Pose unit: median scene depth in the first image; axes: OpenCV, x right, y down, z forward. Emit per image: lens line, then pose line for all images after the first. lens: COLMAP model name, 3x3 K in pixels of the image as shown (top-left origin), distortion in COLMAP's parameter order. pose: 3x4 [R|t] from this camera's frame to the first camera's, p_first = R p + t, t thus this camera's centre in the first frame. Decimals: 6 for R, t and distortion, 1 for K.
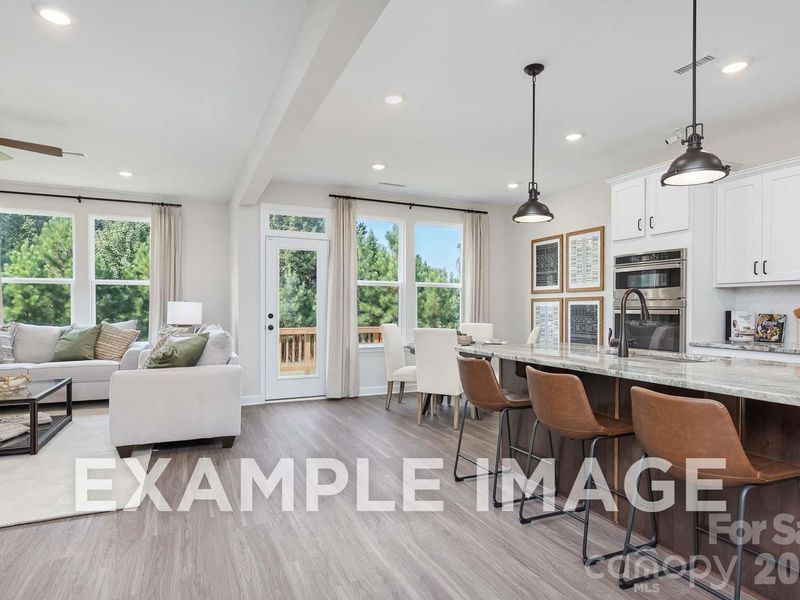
lens RADIAL K [[476.3, 0, 401.7], [0, 476.3, 307.9], [0, 0, 1]] dist [0.000562, 0.000262]
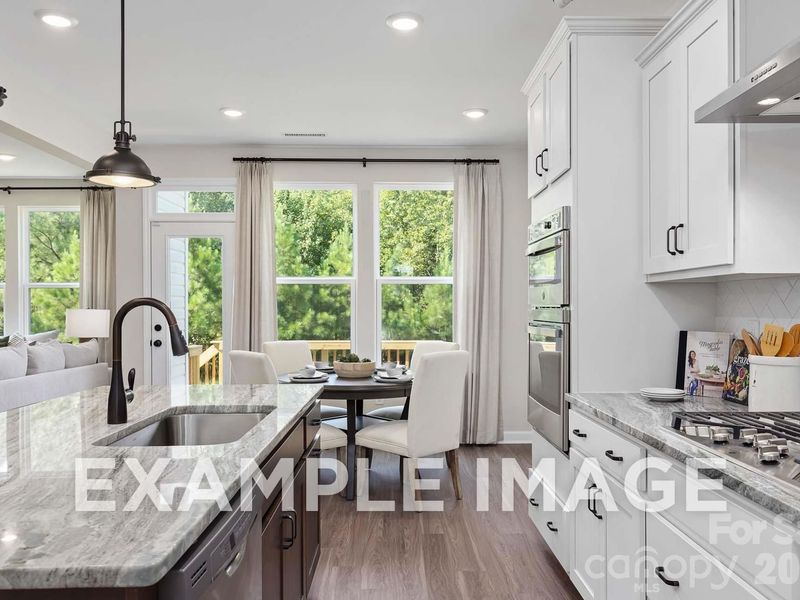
lens RADIAL K [[660.7, 0, 401.0], [0, 660.7, 308.0], [0, 0, 1]] dist [0.000962, 0.008959]
pose [[0.917485, -0.004426, -0.397747, 0.491140], [0.005778, 0.999981, 0.002199, -0.014436], [0.397729, -0.004315, 0.917493, 0.197133]]
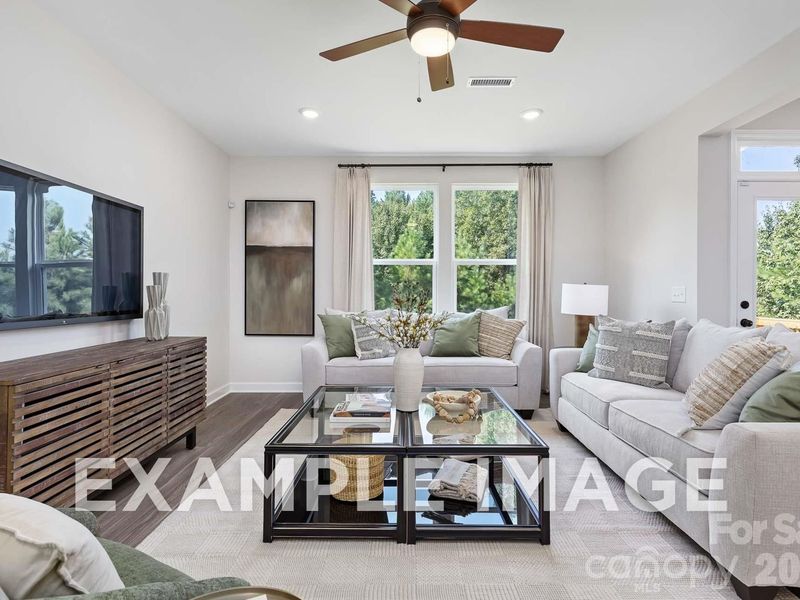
lens RADIAL K [[423.1, 0, 406.1], [0, 423.1, 287.1], [0, 0, 1]] dist [0.004444, 0.000018]
pose [[0.911111, -0.004143, -0.412140, -0.455931], [0.000493, 0.999960, -0.008963, -0.001936], [0.412161, 0.007963, 0.911076, 0.289751]]
